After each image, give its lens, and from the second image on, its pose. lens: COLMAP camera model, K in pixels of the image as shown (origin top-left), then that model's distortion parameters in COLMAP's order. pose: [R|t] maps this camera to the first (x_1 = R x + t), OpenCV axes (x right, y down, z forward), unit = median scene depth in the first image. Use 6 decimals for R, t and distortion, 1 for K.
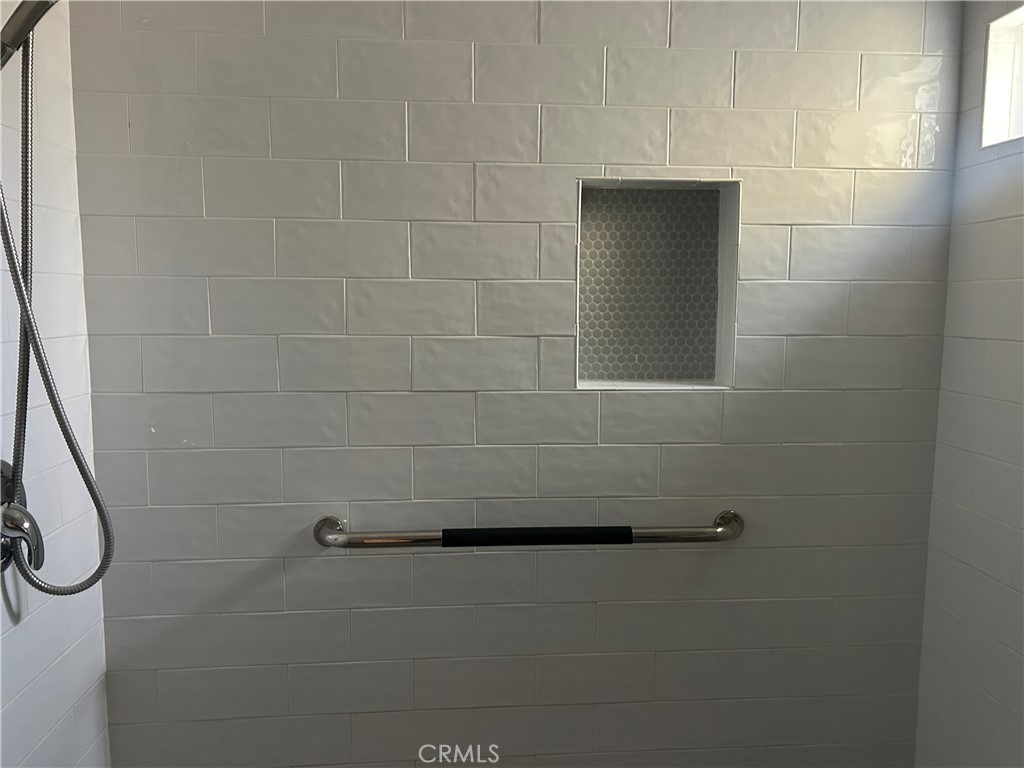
lens RADIAL K [[770.7, 0, 518.9], [0, 770.7, 396.3], [0, 0, 1]] dist [0.059697, -0.070041]
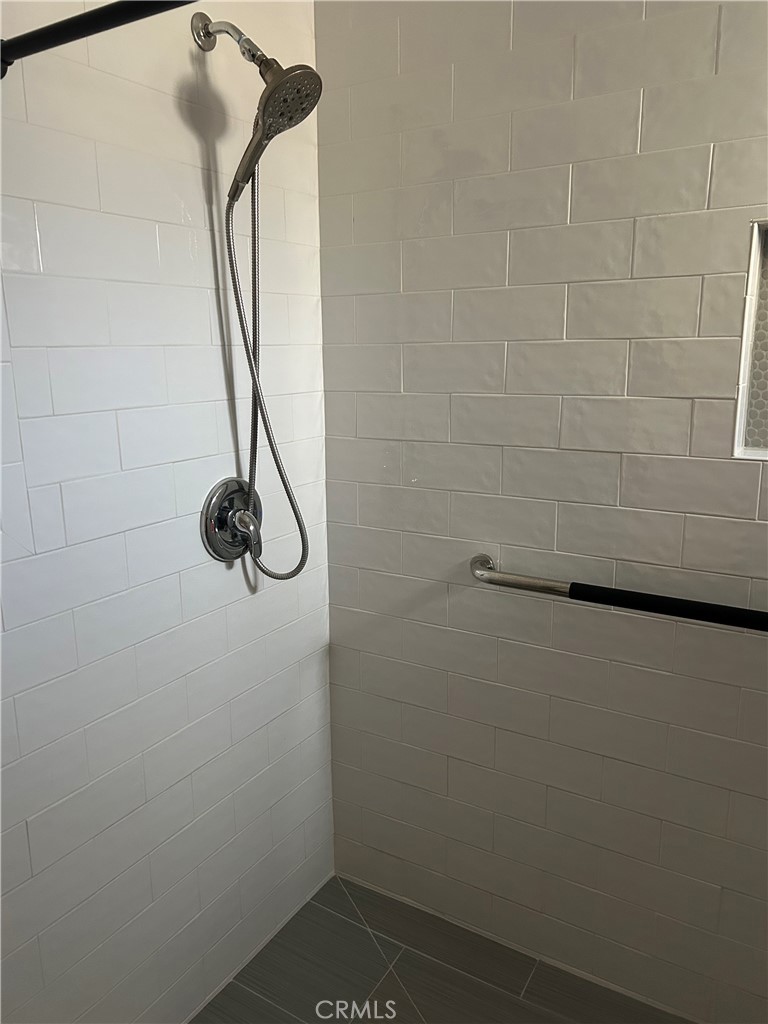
lens RADIAL K [[770.7, 0, 378.9], [0, 770.7, 515.0], [0, 0, 1]] dist [0.059697, -0.070041]
pose [[0.799165, 0.113994, -0.590204, 0.296592], [-0.055135, 0.991616, 0.116868, -0.026781], [0.598578, -0.060856, 0.798750, 0.004448]]
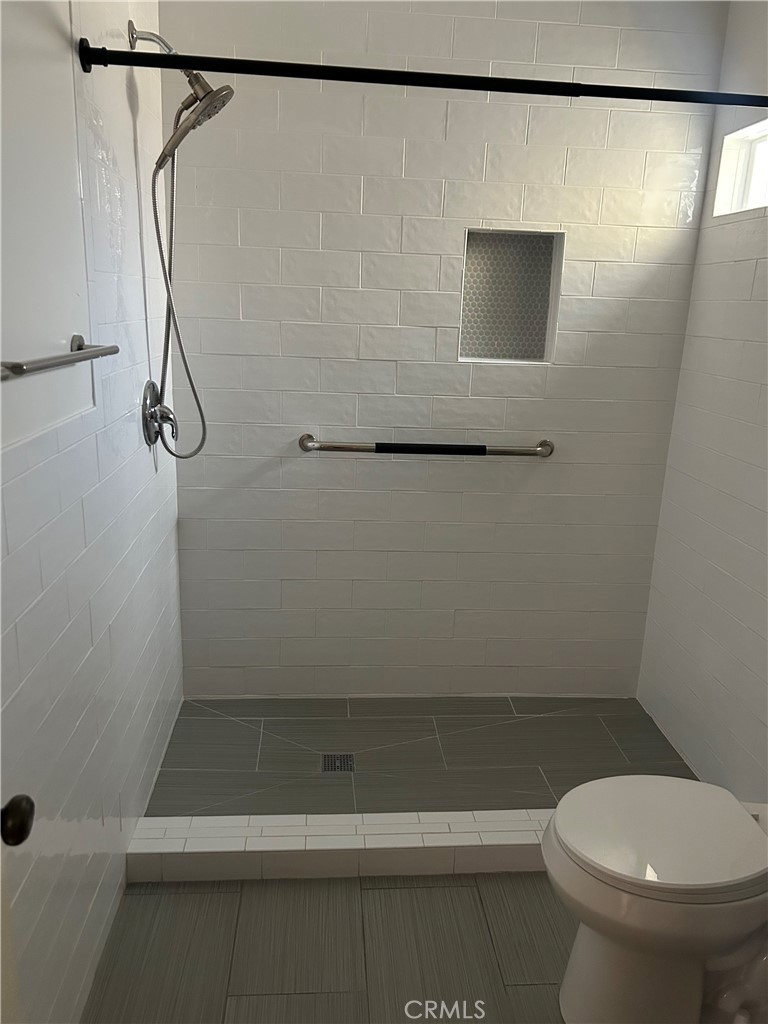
lens RADIAL K [[770.7, 0, 384.9], [0, 770.7, 516.1], [0, 0, 1]] dist [0.059697, -0.070041]
pose [[0.999474, 0.032235, 0.003430, -0.076993], [-0.032386, 0.988287, 0.149130, 0.077231], [0.001417, -0.149163, 0.988812, -0.686830]]
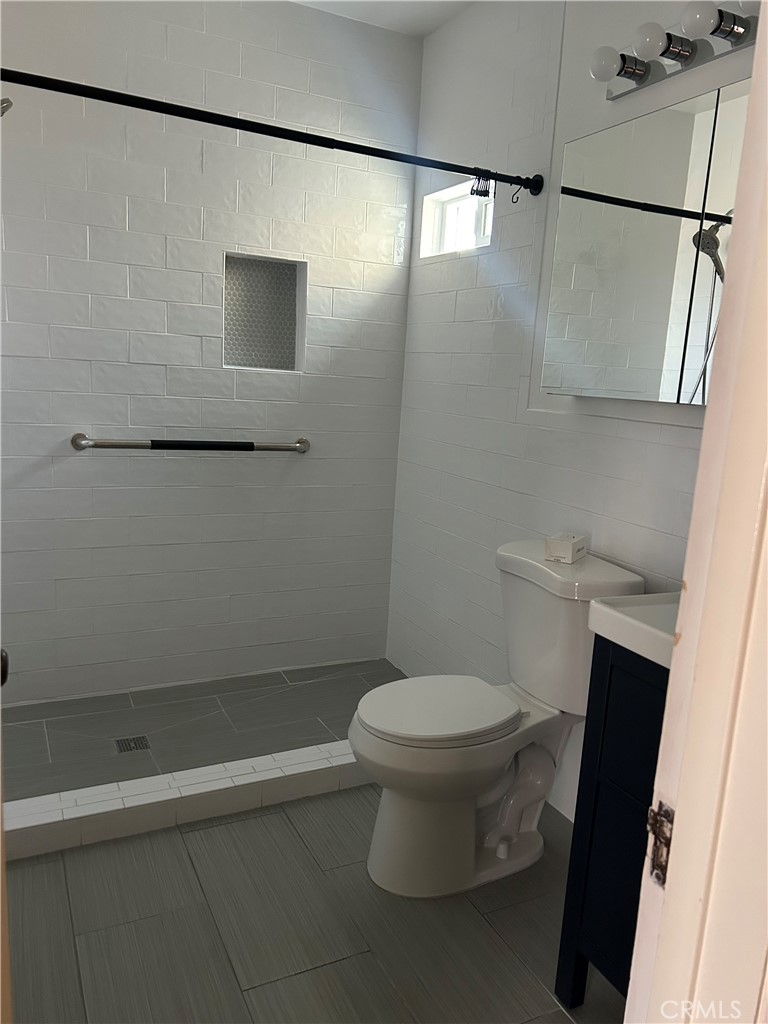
lens RADIAL K [[770.7, 0, 389.6], [0, 770.7, 517.1], [0, 0, 1]] dist [0.059697, -0.070041]
pose [[0.926734, -0.019658, 0.375203, -0.259761], [-0.011704, 0.996635, 0.081127, 0.194465], [-0.375535, -0.079575, 0.923386, -0.898034]]
